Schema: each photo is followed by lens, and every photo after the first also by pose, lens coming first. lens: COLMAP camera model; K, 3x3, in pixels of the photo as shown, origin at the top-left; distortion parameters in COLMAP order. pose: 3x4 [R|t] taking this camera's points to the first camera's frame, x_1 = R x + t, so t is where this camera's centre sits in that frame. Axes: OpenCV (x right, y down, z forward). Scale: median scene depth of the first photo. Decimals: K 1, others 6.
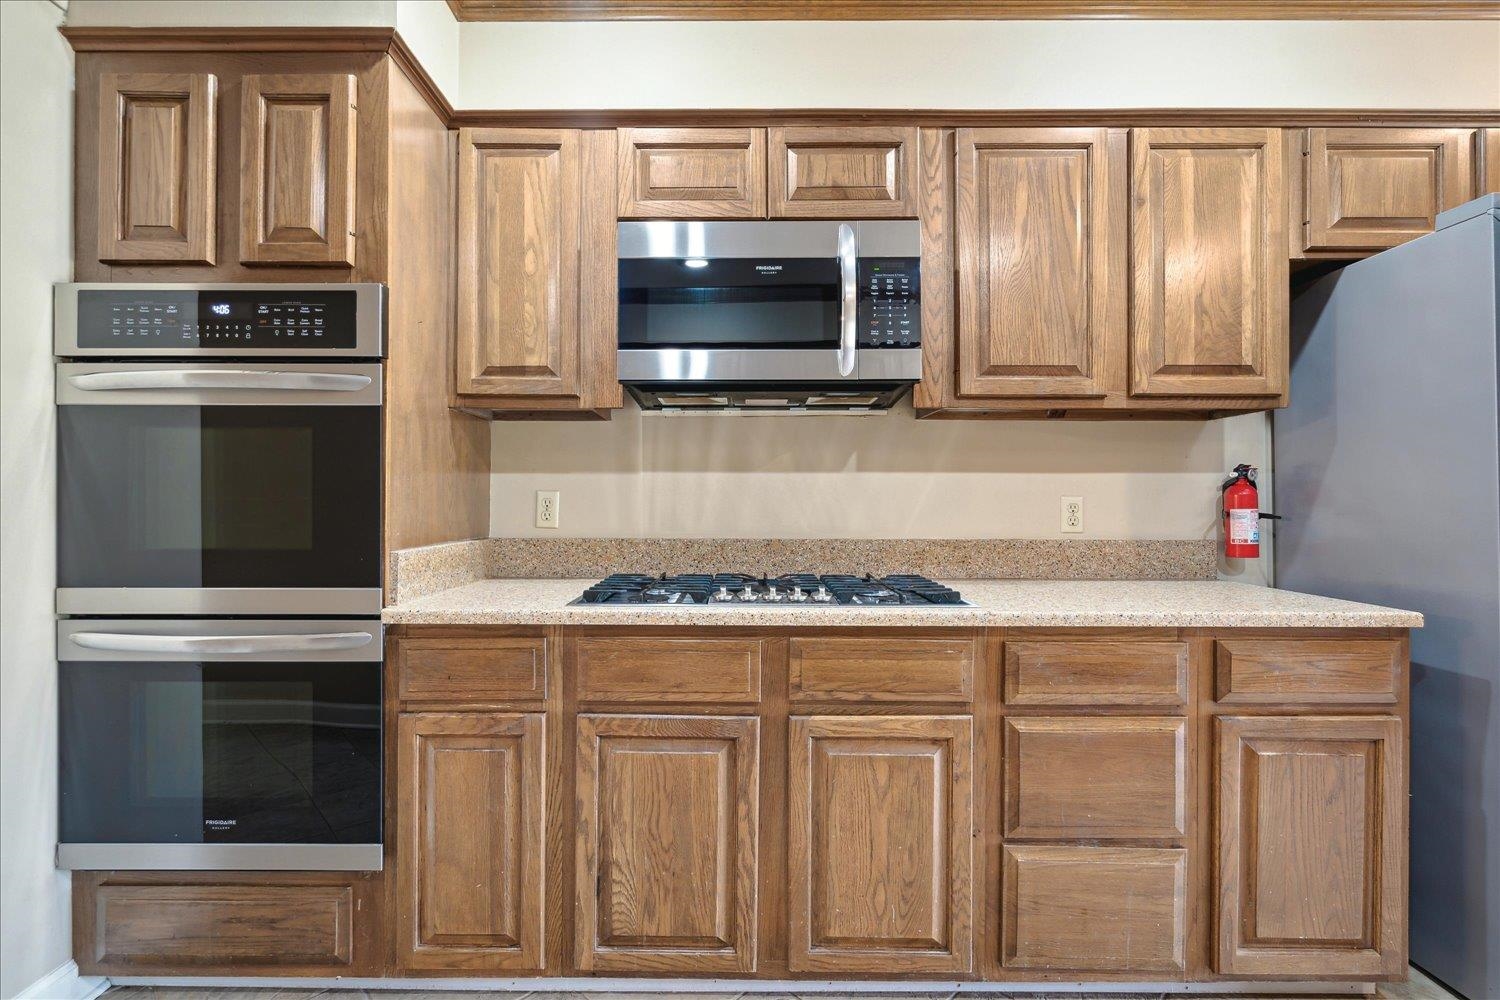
lens RADIAL K [[687.5, 0, 742.6], [0, 687.5, 495.0], [0, 0, 1]] dist [-0.003054, 0.000145]
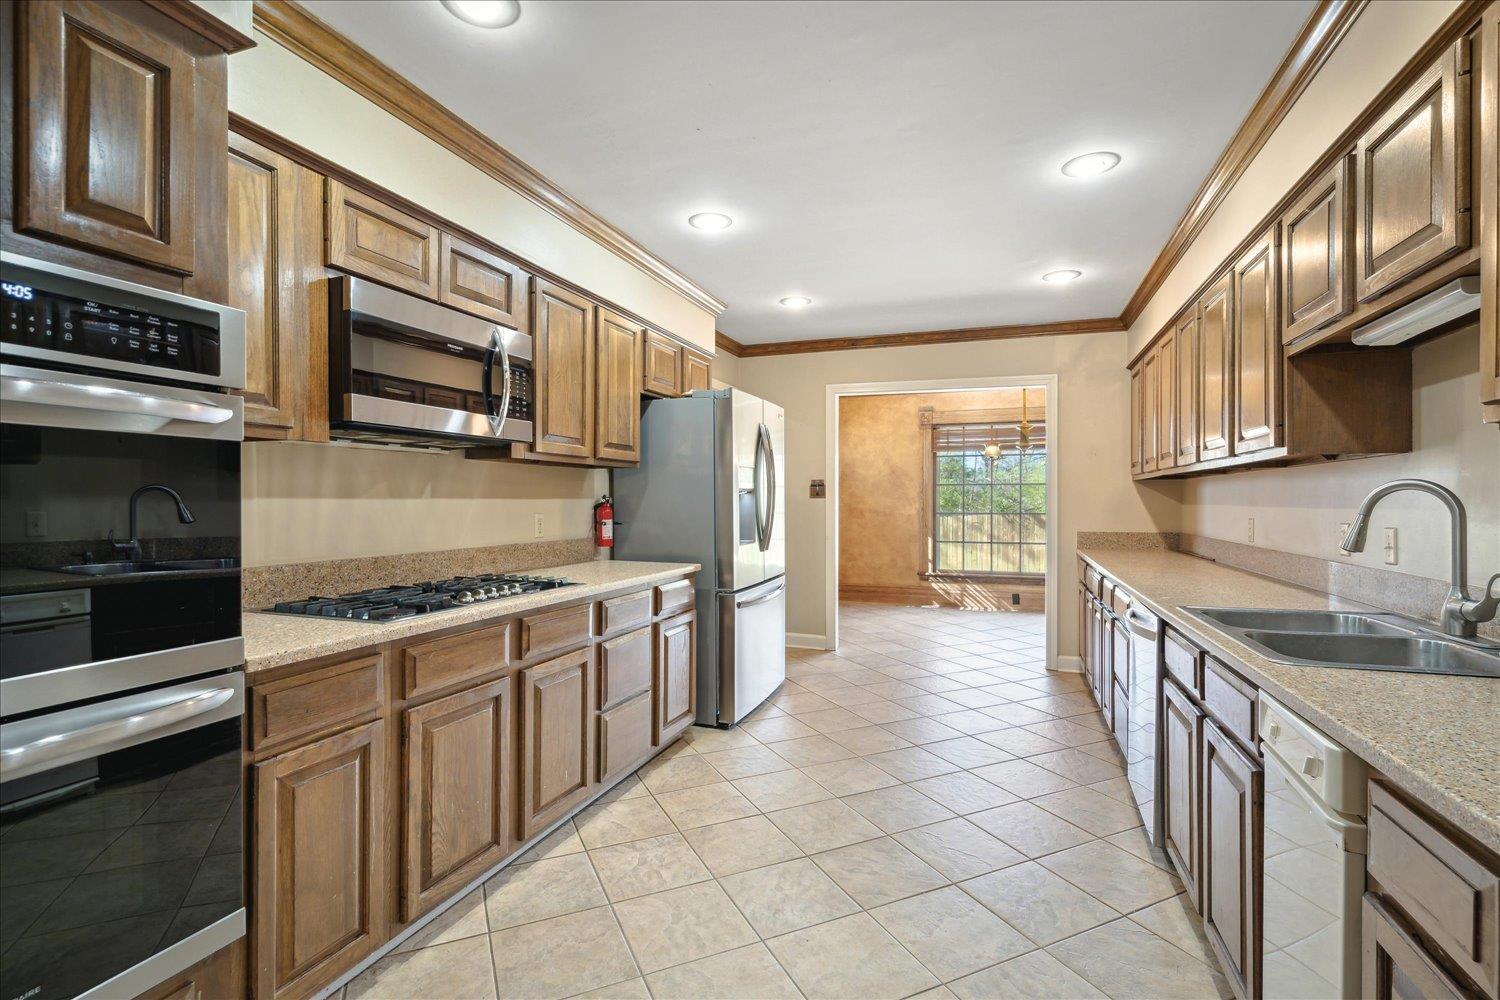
lens RADIAL K [[687.5, 0, 742.6], [0, 687.5, 495.0], [0, 0, 1]] dist [-0.003054, 0.000145]
pose [[0.352296, 0.004865, 0.935876, -0.961701], [-0.010467, 0.999944, -0.001258, -0.052253], [-0.935830, -0.009353, 0.352328, 0.026573]]
